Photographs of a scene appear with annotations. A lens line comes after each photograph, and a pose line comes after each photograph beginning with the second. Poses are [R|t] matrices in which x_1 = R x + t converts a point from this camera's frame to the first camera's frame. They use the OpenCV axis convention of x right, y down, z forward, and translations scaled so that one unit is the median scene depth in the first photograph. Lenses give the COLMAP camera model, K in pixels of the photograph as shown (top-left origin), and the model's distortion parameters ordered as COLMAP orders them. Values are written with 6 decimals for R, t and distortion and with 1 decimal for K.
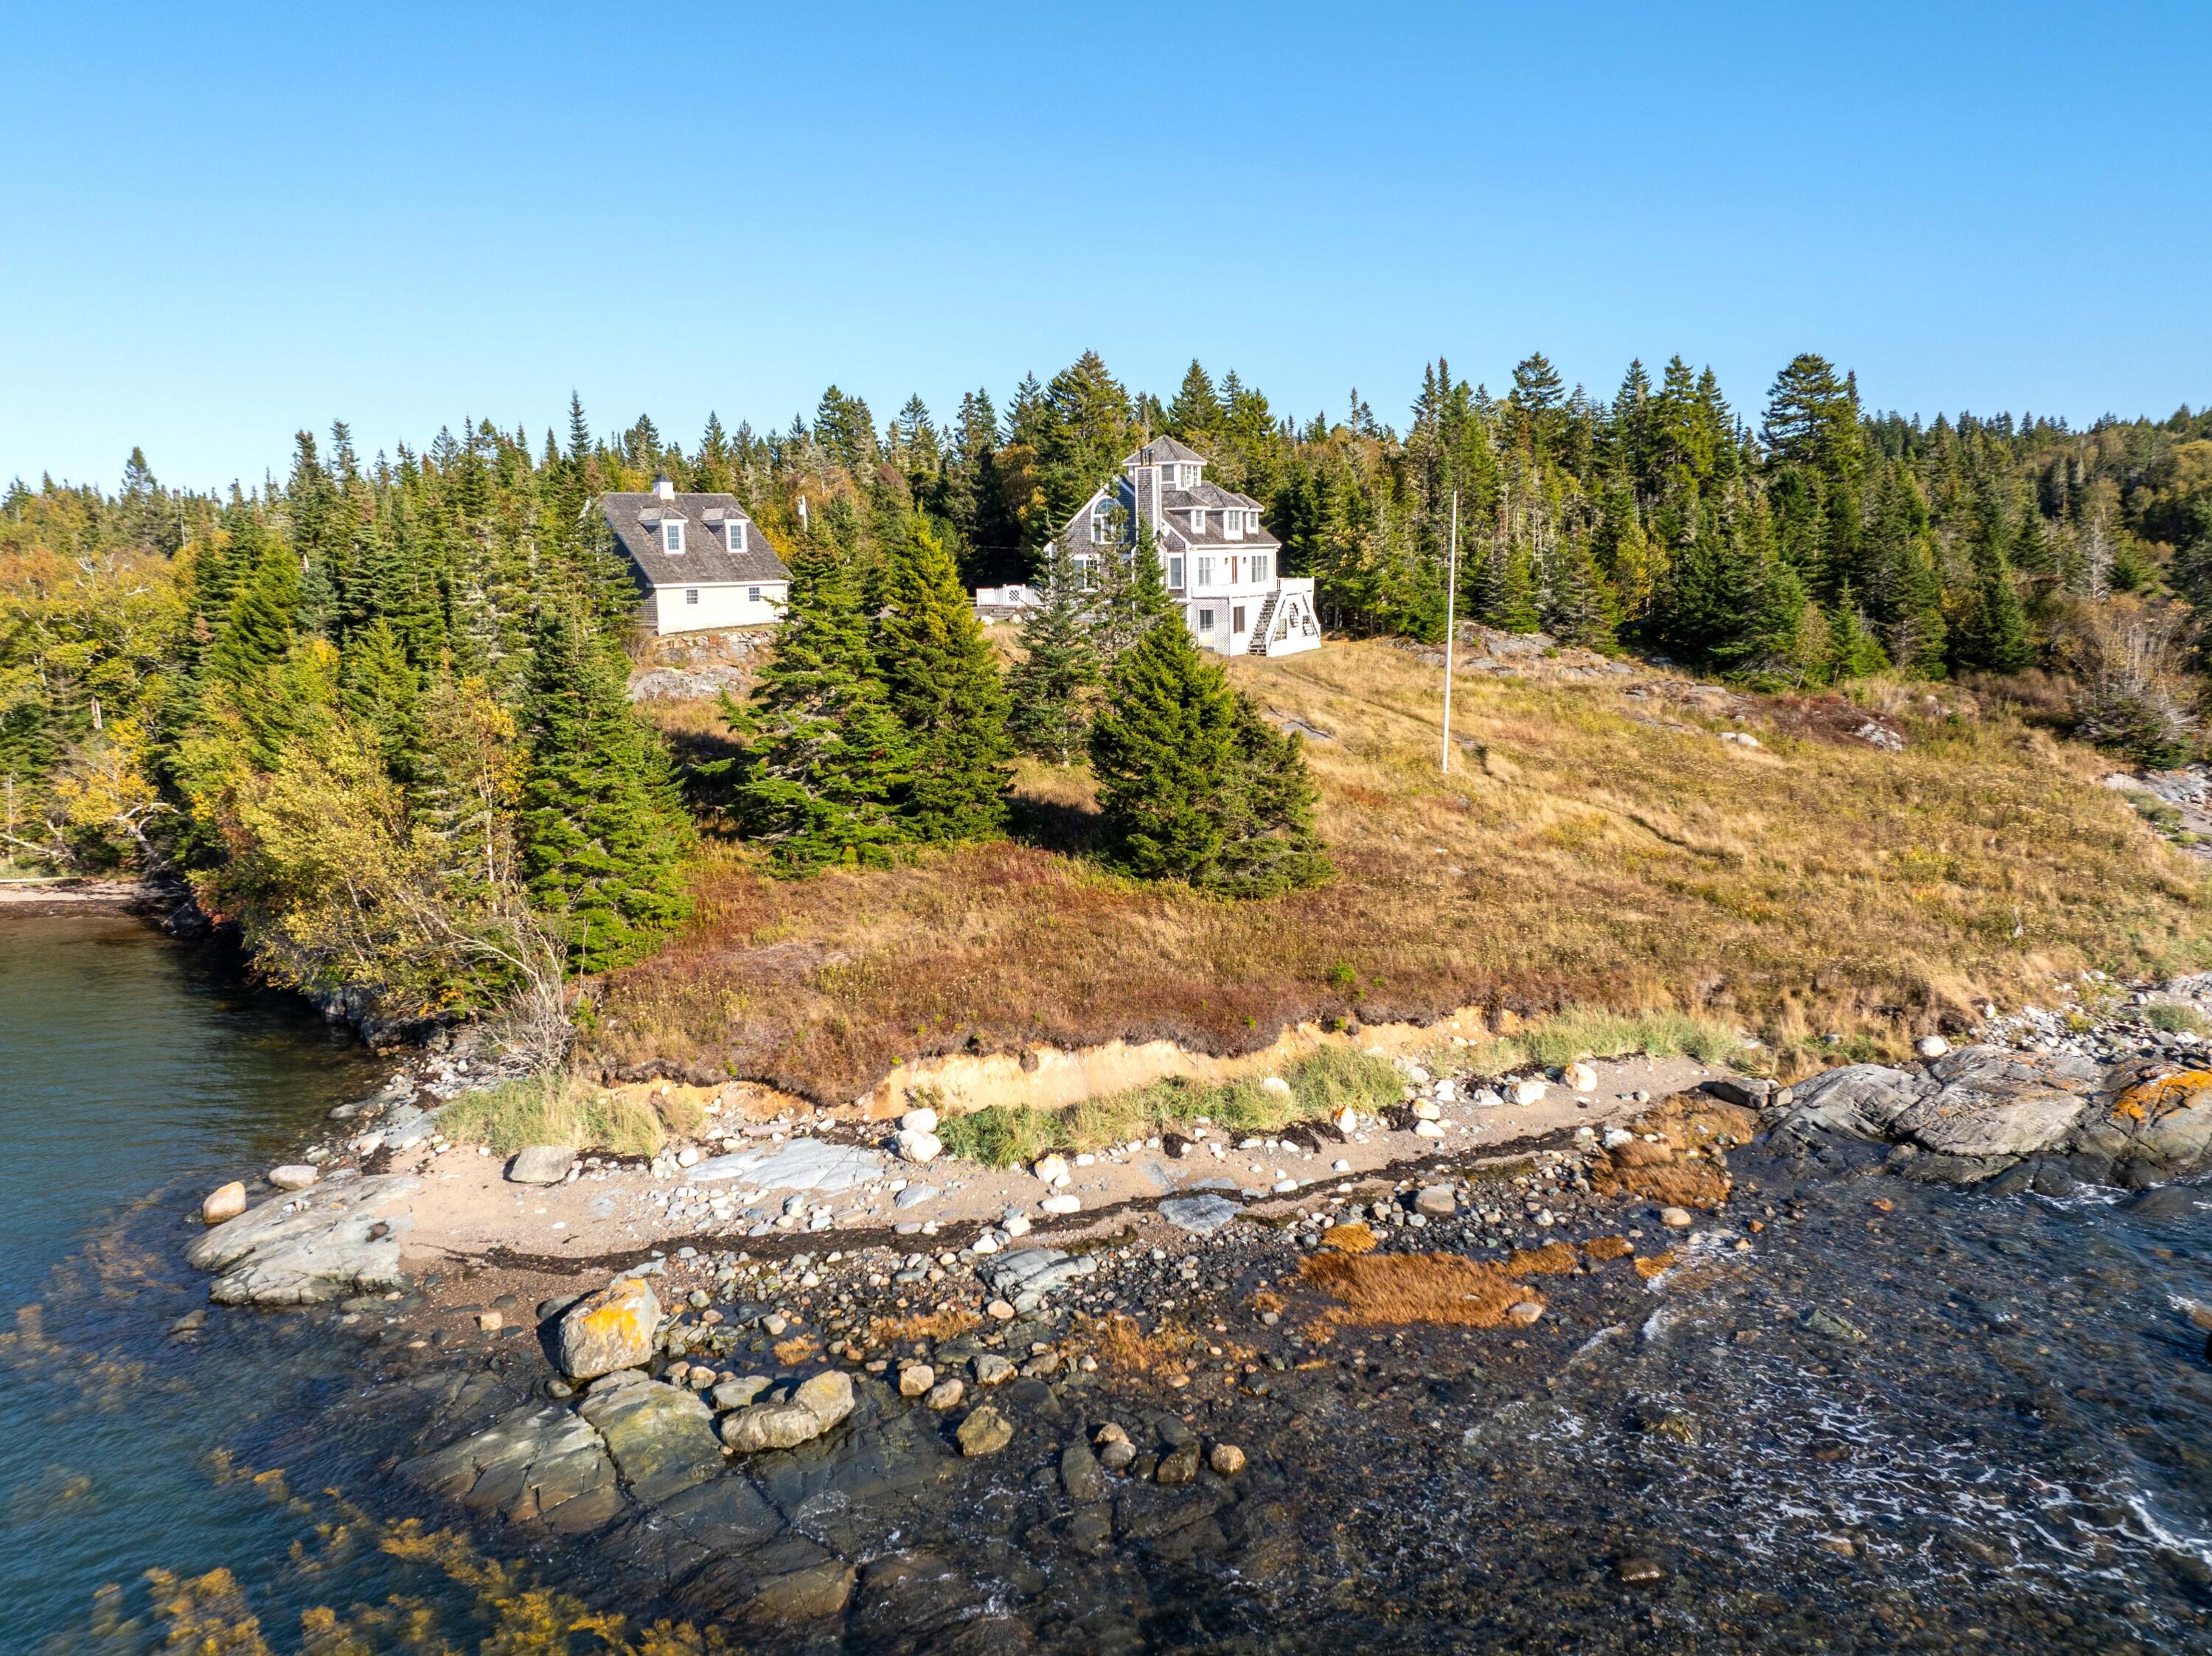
lens RADIAL K [[1560.4, 0, 1107.0], [0, 1560.4, 830.7], [0, 0, 1]] dist [-0.052492, 0.014173]
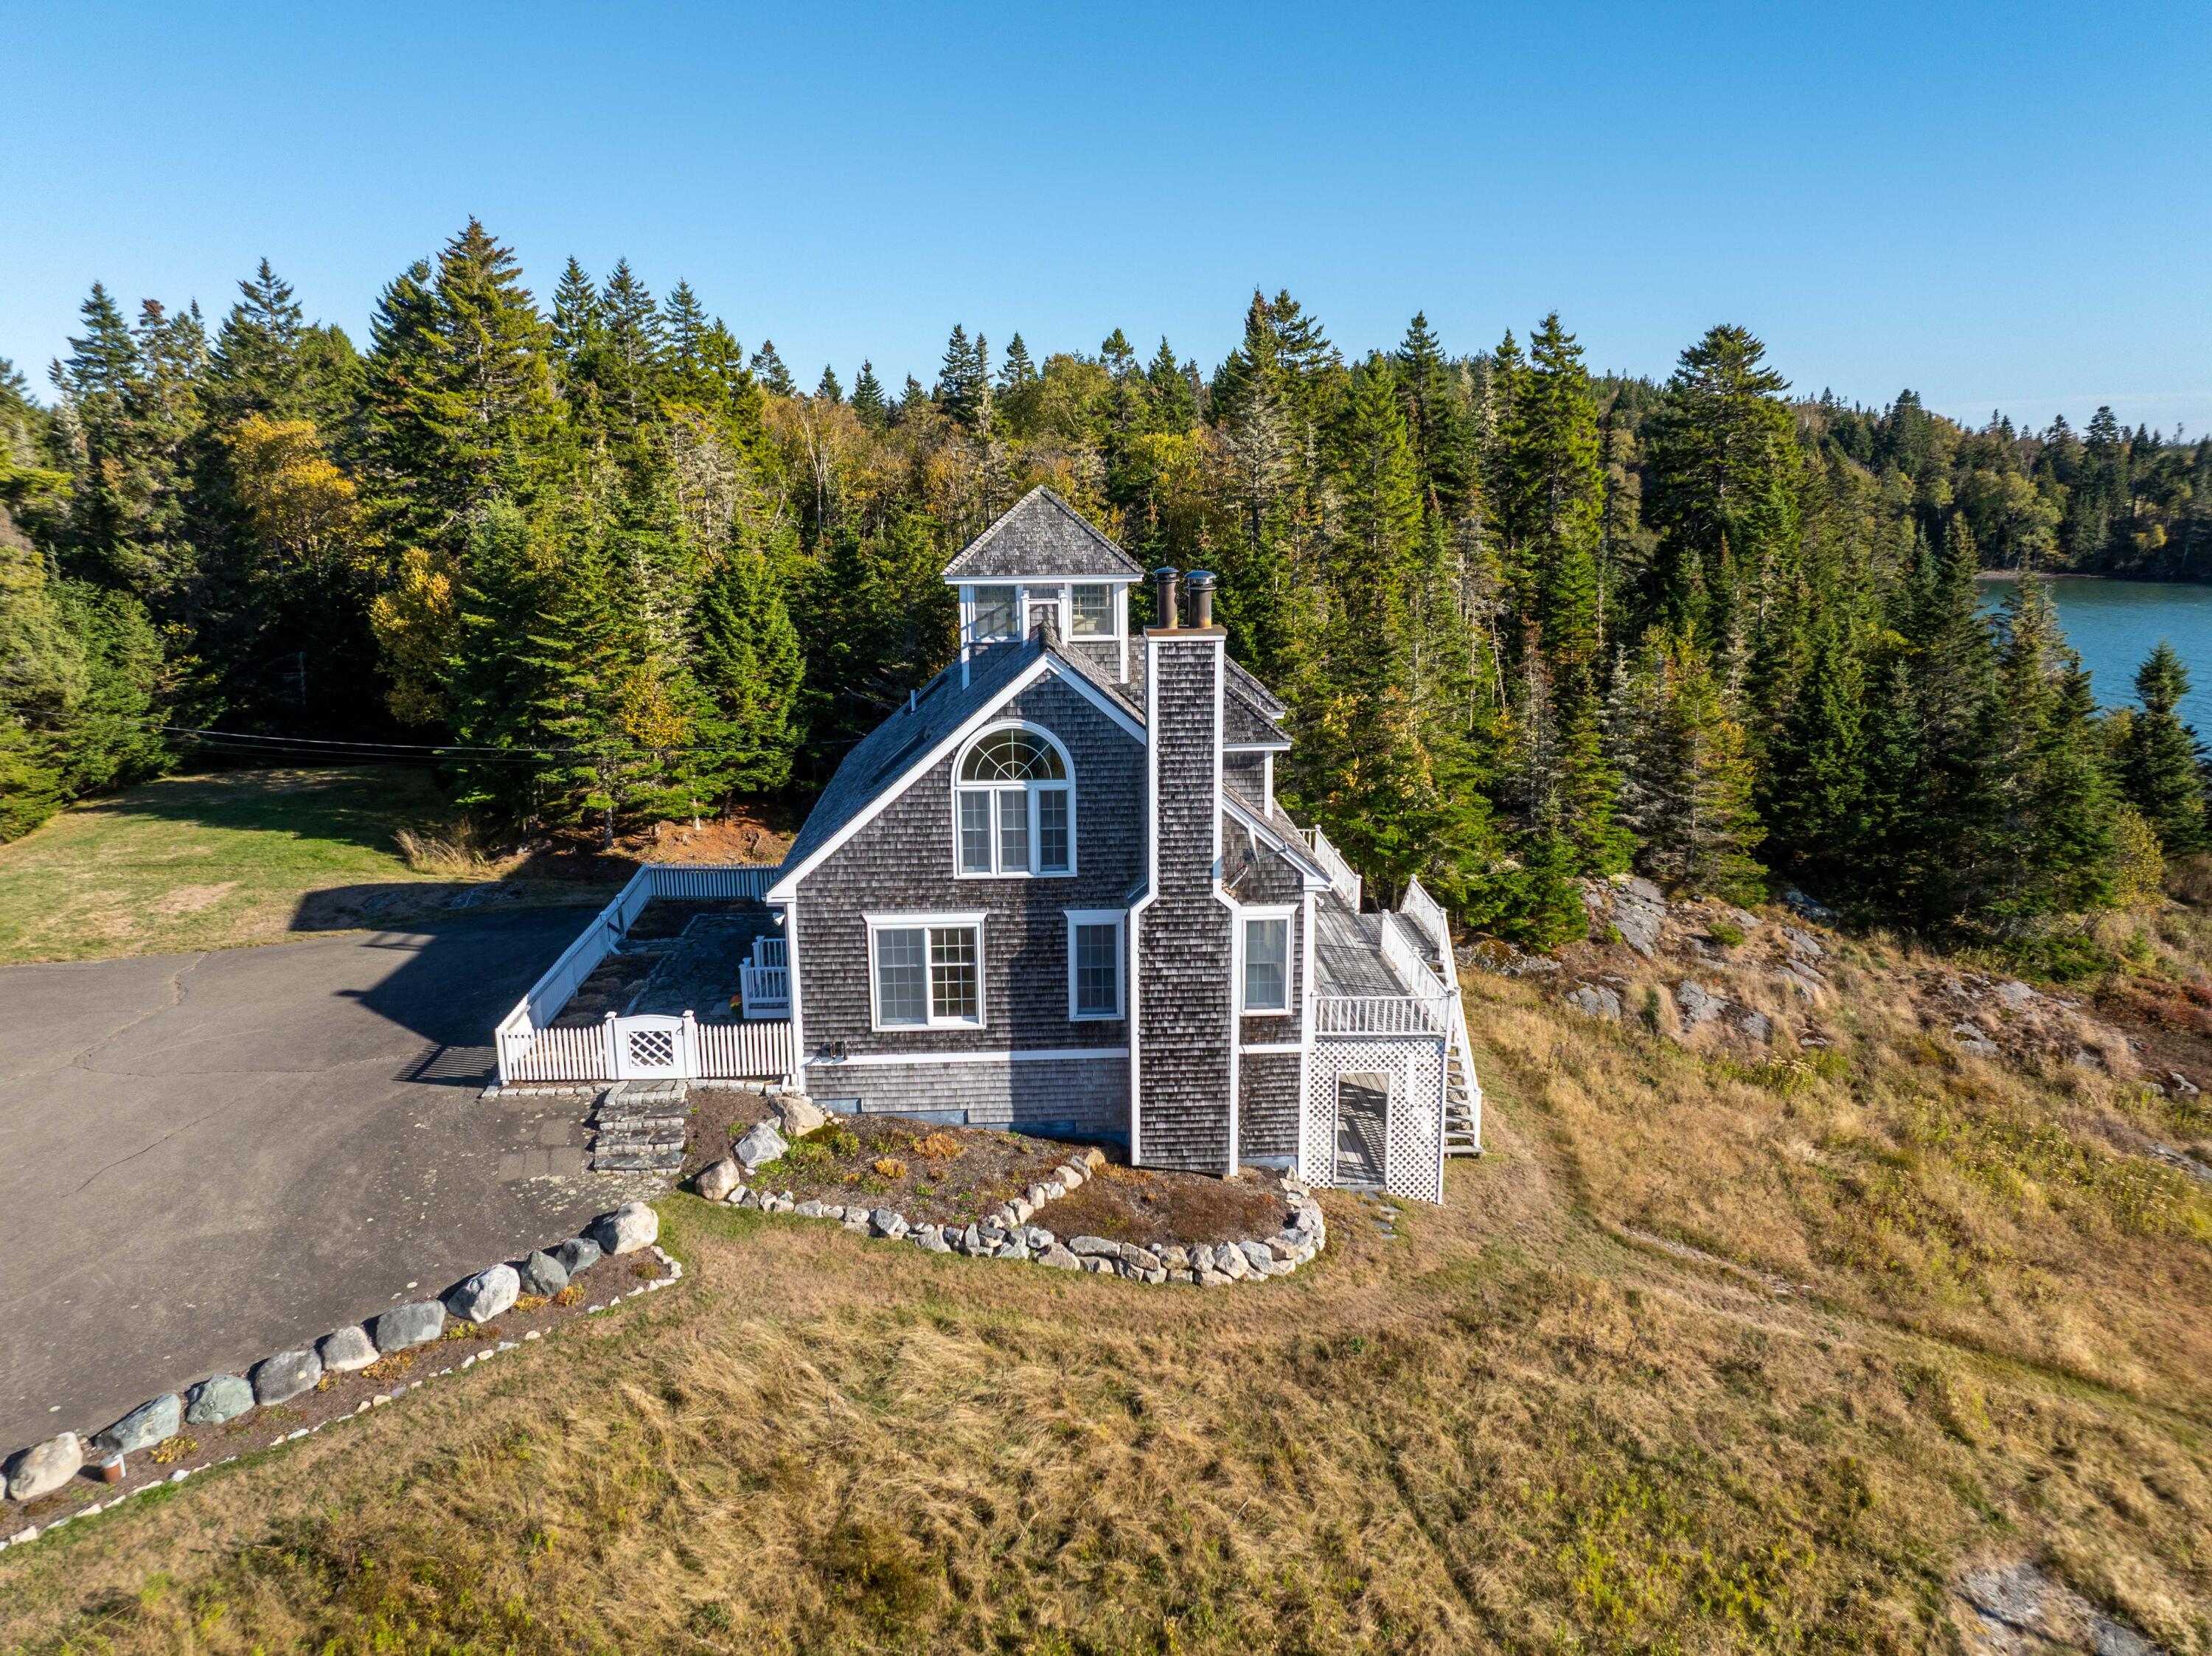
lens RADIAL K [[1560.4, 0, 1108.4], [0, 1560.4, 821.4], [0, 0, 1]] dist [-0.052492, 0.014173]
pose [[0.857097, -0.101635, 0.505030, -0.095438], [0.080197, 0.994717, 0.064079, -0.151906], [-0.508875, -0.014421, 0.860720, 0.525554]]
